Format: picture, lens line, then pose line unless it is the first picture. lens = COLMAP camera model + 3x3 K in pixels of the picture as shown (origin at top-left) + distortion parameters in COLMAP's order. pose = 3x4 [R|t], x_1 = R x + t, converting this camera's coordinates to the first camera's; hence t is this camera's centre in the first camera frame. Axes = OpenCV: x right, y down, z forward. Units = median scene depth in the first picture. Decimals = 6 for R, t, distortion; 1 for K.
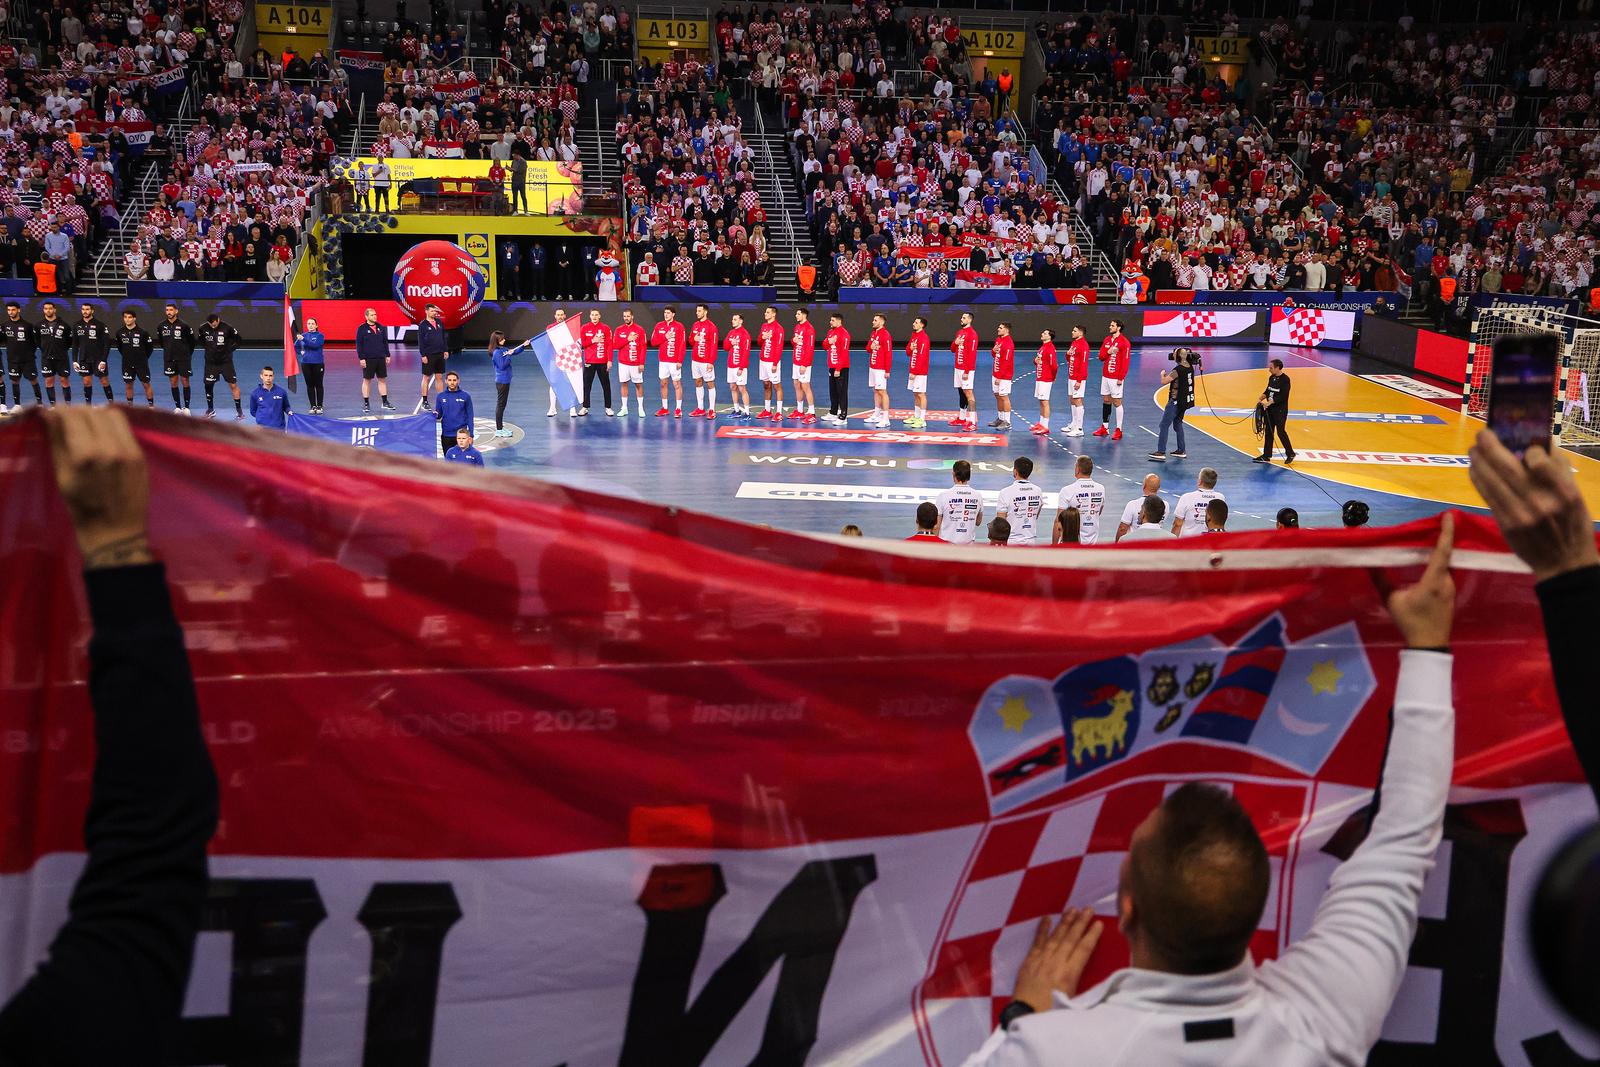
lens RADIAL K [[1584.1, 0, 800.0], [0, 1584.1, 533.5], [0, 0, 1]] dist [0.136602, -0.001471]
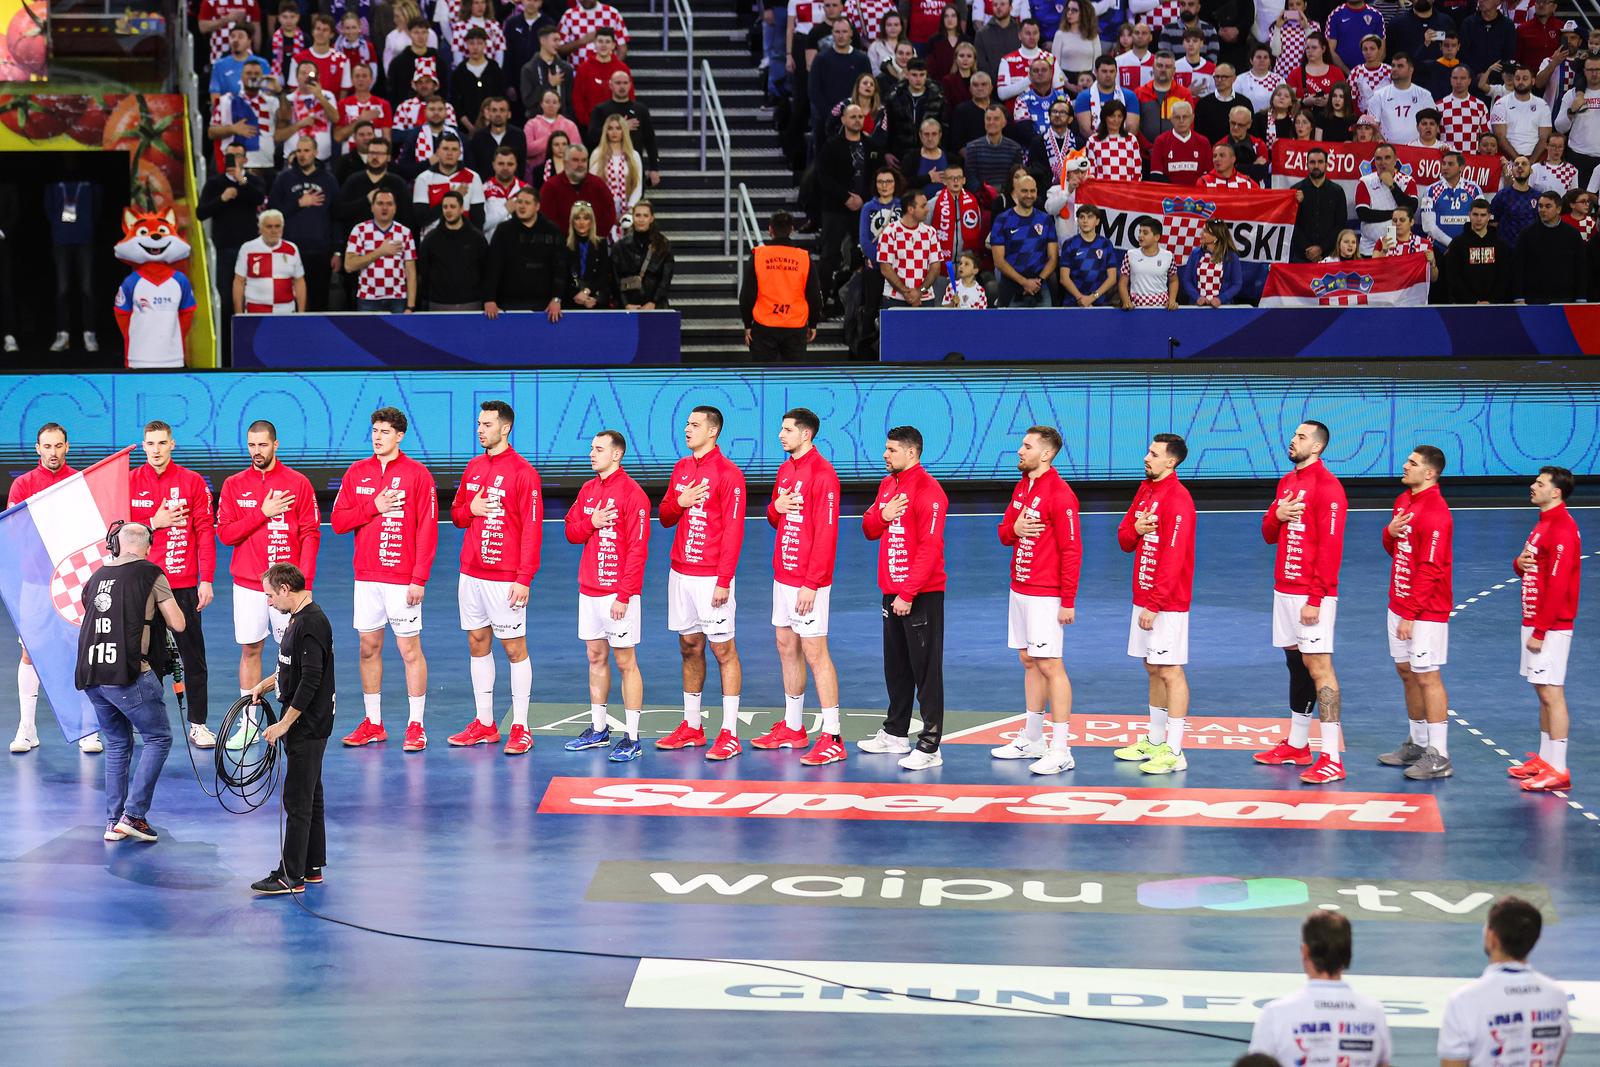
lens RADIAL K [[5623.2, 0, 803.6], [0, 5623.2, 482.7], [0, 0, 1]] dist [0.273687, -4.249824]
pose [[0.999688, -0.007639, 0.023780, -0.023776], [0.010147, 0.994185, -0.107202, -0.004063], [-0.022823, 0.107410, 0.993953, -0.129855]]
